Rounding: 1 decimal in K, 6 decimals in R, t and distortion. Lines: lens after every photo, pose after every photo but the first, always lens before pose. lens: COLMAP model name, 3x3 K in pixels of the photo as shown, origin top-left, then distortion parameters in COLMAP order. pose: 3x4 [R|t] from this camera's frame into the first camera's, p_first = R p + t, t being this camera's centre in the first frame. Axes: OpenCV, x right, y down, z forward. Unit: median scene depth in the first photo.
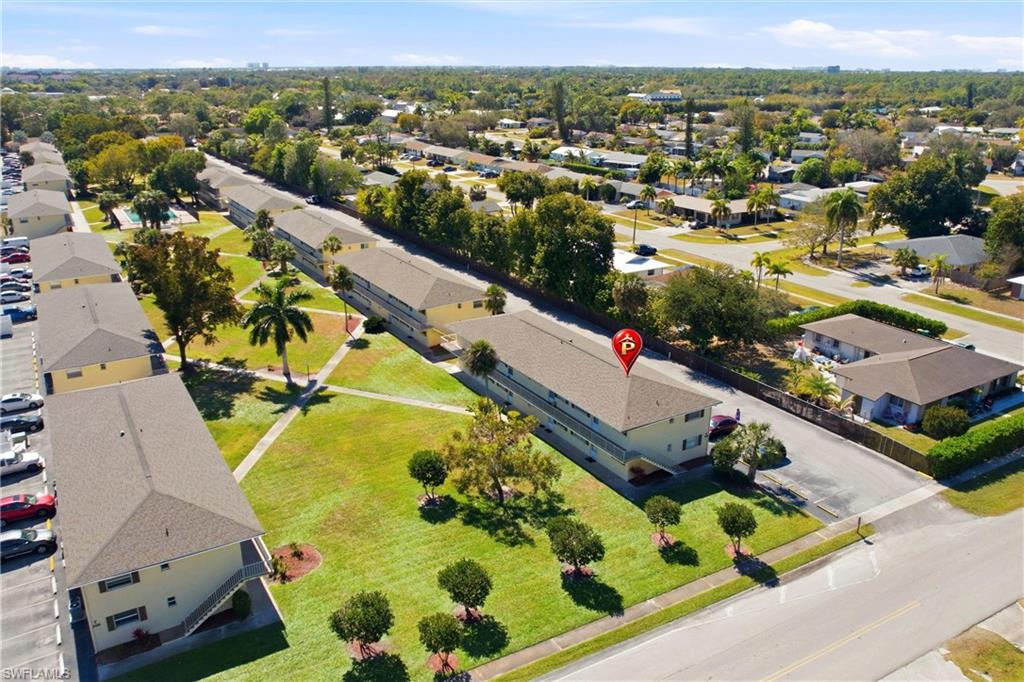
lens RADIAL K [[796.1, 0, 504.1], [0, 796.1, 342.2], [0, 0, 1]] dist [-0.075484, 0.067740]
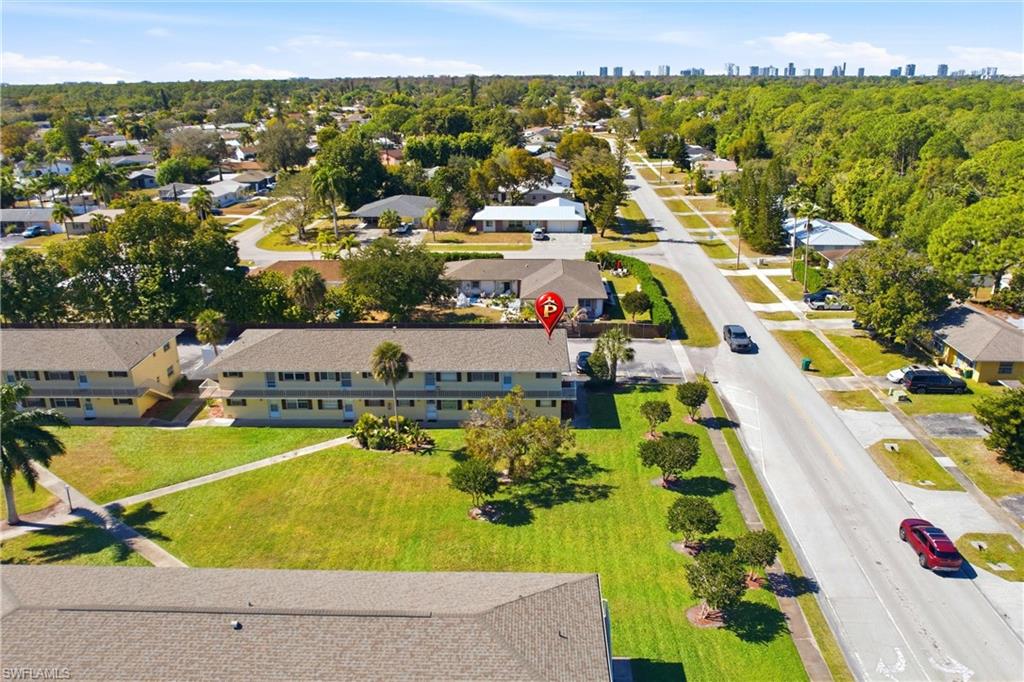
lens RADIAL K [[778.7, 0, 512.0], [0, 778.7, 341.0], [0, 0, 1]] dist [-0.064937, 0.046960]
pose [[0.536068, -0.282197, 0.795610, -0.531477], [0.291559, 0.946367, 0.139222, -0.068916], [-0.792227, 0.157335, 0.589594, 0.331734]]
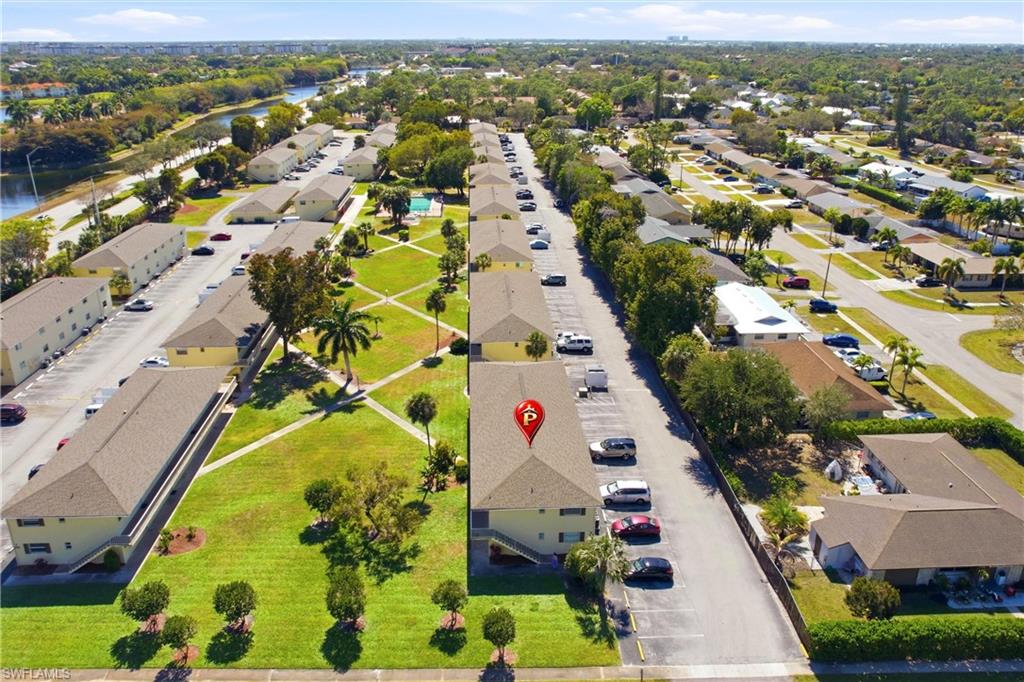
lens RADIAL K [[796.1, 0, 504.1], [0, 796.1, 342.2], [0, 0, 1]] dist [-0.075484, 0.067740]
pose [[0.878277, 0.172755, -0.445853, 0.460402], [-0.158685, 0.984913, 0.069034, -0.137612], [0.451052, 0.010119, 0.892440, 0.064028]]
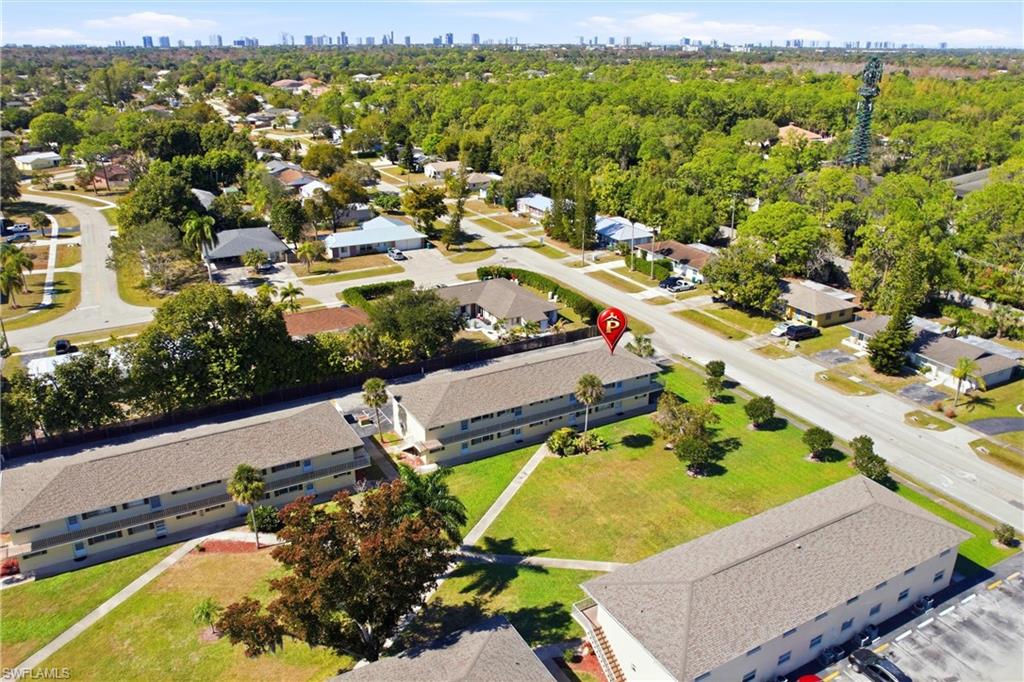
lens RADIAL K [[778.7, 0, 512.0], [0, 778.7, 341.0], [0, 0, 1]] dist [-0.064937, 0.046960]
pose [[0.023123, -0.366047, 0.930309, -0.923319], [0.330099, 0.881163, 0.338505, -0.403581], [-0.943663, 0.299267, 0.141207, 0.785003]]
